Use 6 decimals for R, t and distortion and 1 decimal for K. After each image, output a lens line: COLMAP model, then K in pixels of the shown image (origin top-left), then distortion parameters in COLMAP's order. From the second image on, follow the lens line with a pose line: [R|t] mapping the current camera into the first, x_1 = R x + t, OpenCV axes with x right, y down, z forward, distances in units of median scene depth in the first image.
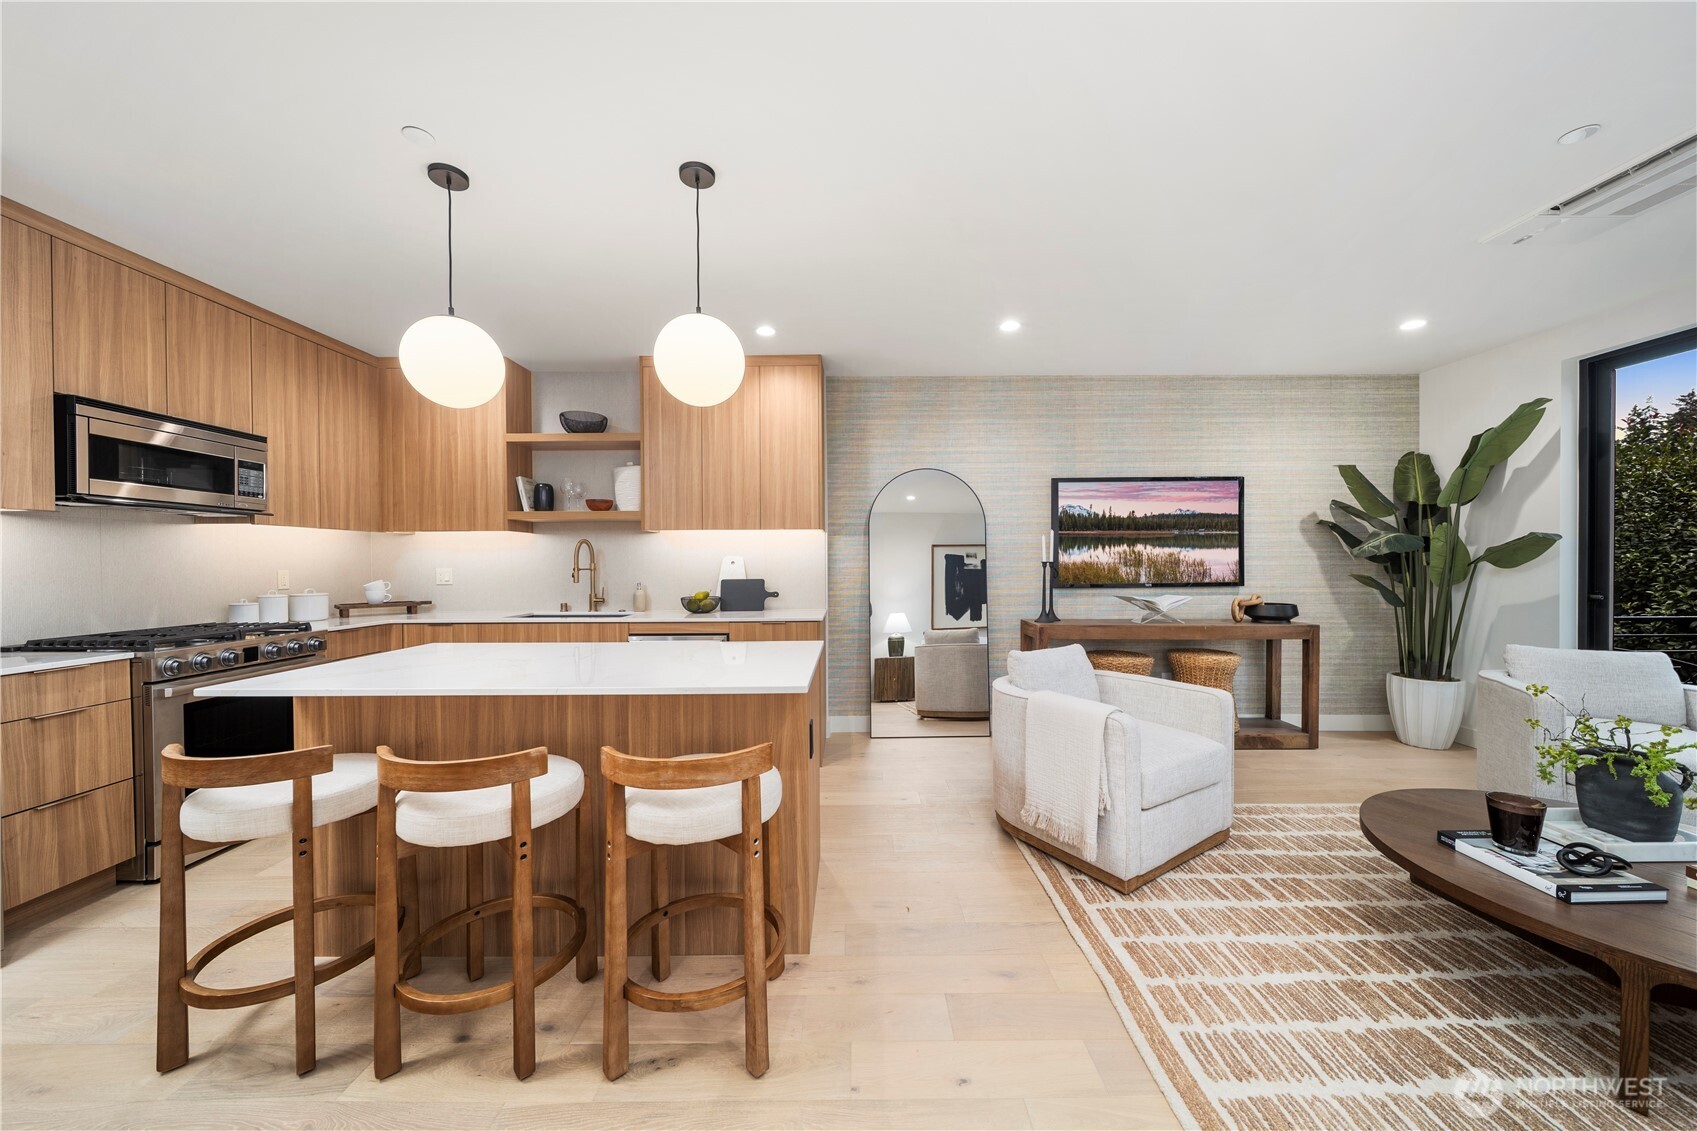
lens RADIAL K [[602.0, 0, 848.0], [0, 602.0, 566.7], [0, 0, 1]] dist [0.020289, -0.000186]
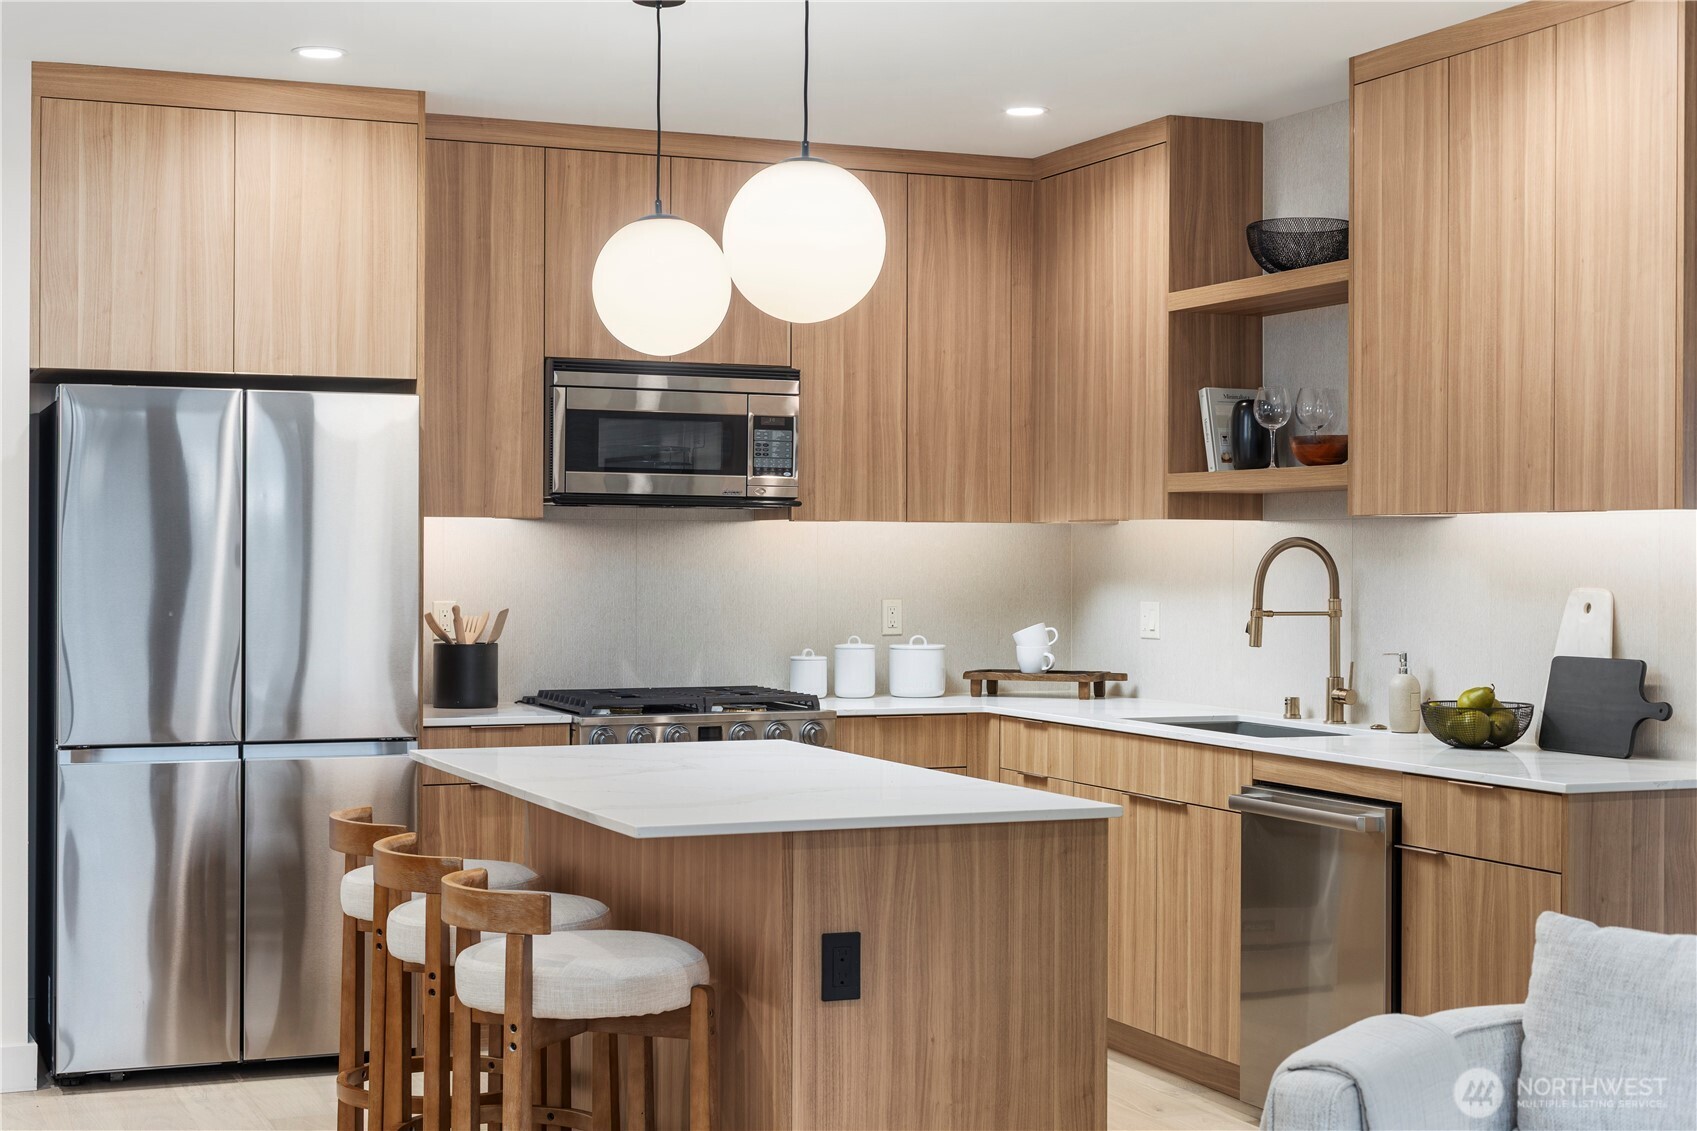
lens RADIAL K [[2480.3, 0, 846.5], [0, 2480.3, 566.7], [0, 0, 1]] dist [0.292803, 0.000000]
pose [[0.416745, 0.013138, -0.908929, 0.532603], [-0.014199, 0.999868, 0.007942, -0.020031], [0.908913, 0.009596, 0.416876, 0.029716]]
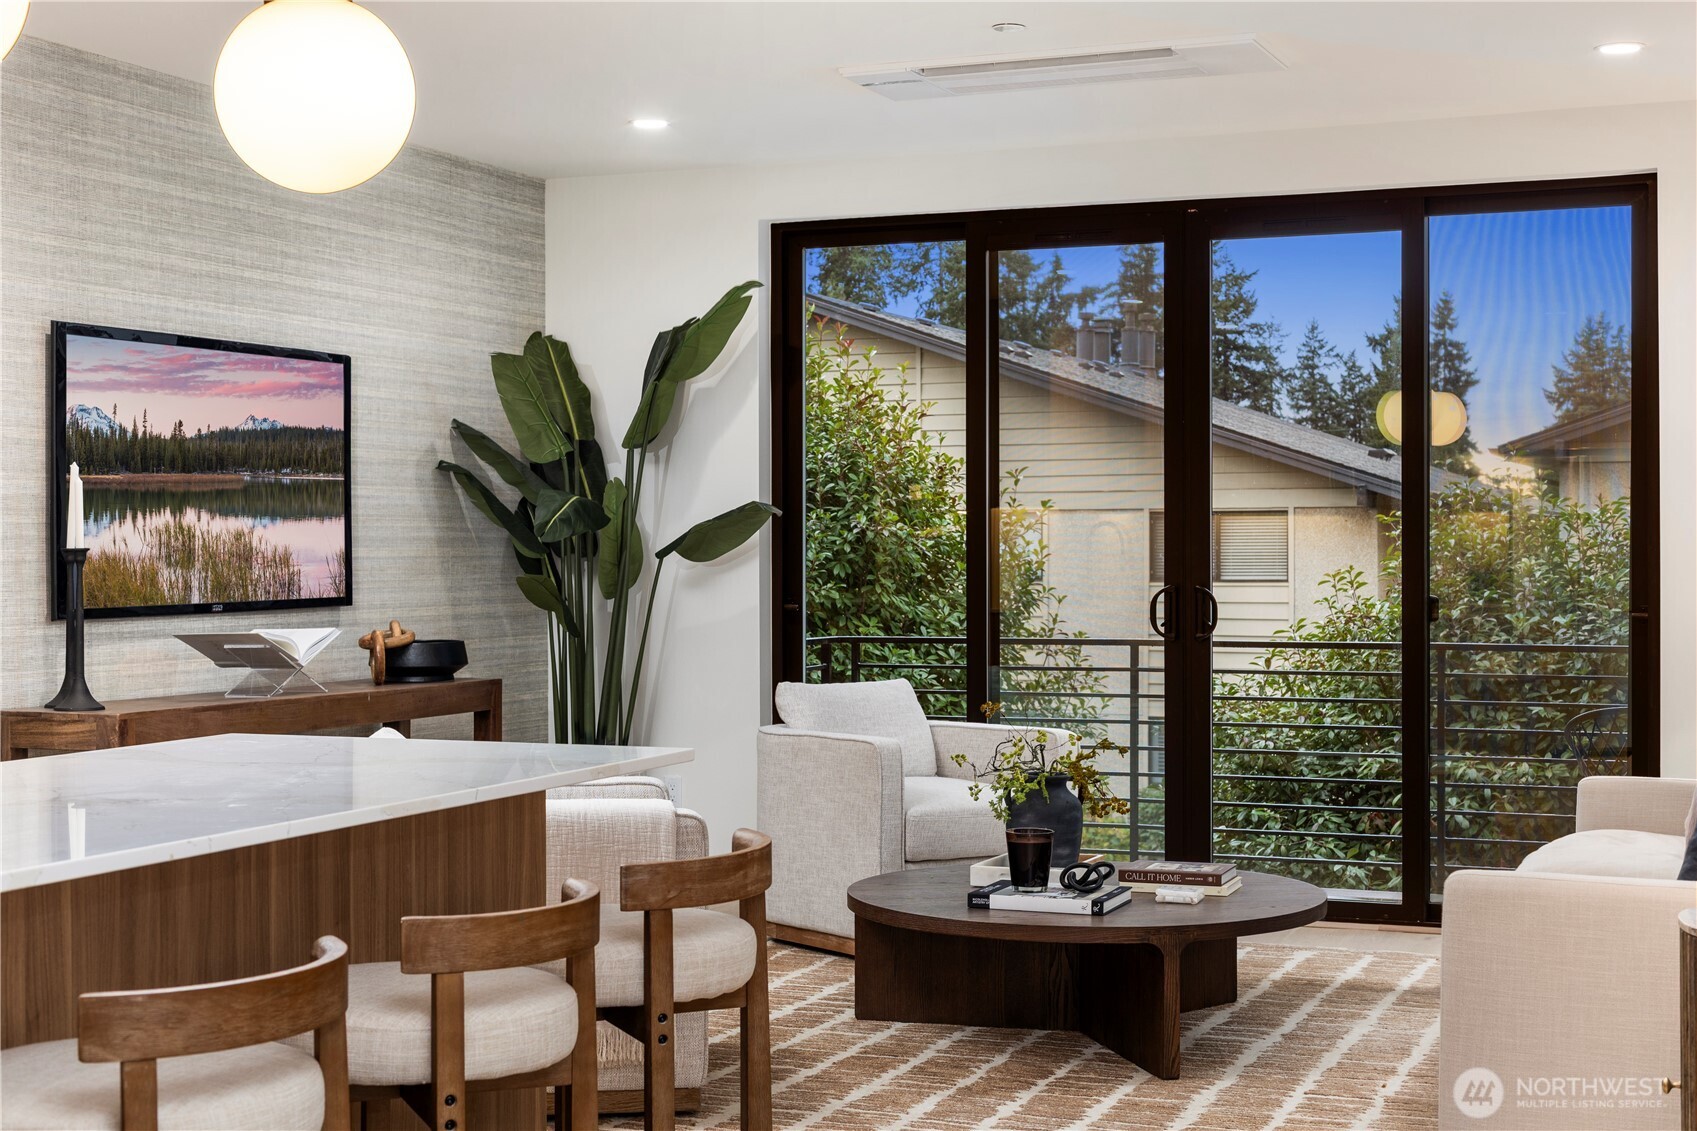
lens RADIAL K [[2480.3, 0, 845.4], [0, 2480.3, 555.4], [0, 0, 1]] dist [0.292803, 0.000000]
pose [[0.408006, -0.004026, 0.912970, -1.042195], [0.012826, 0.999917, -0.001322, 0.002016], [-0.912889, 0.012249, 0.408024, -0.078586]]
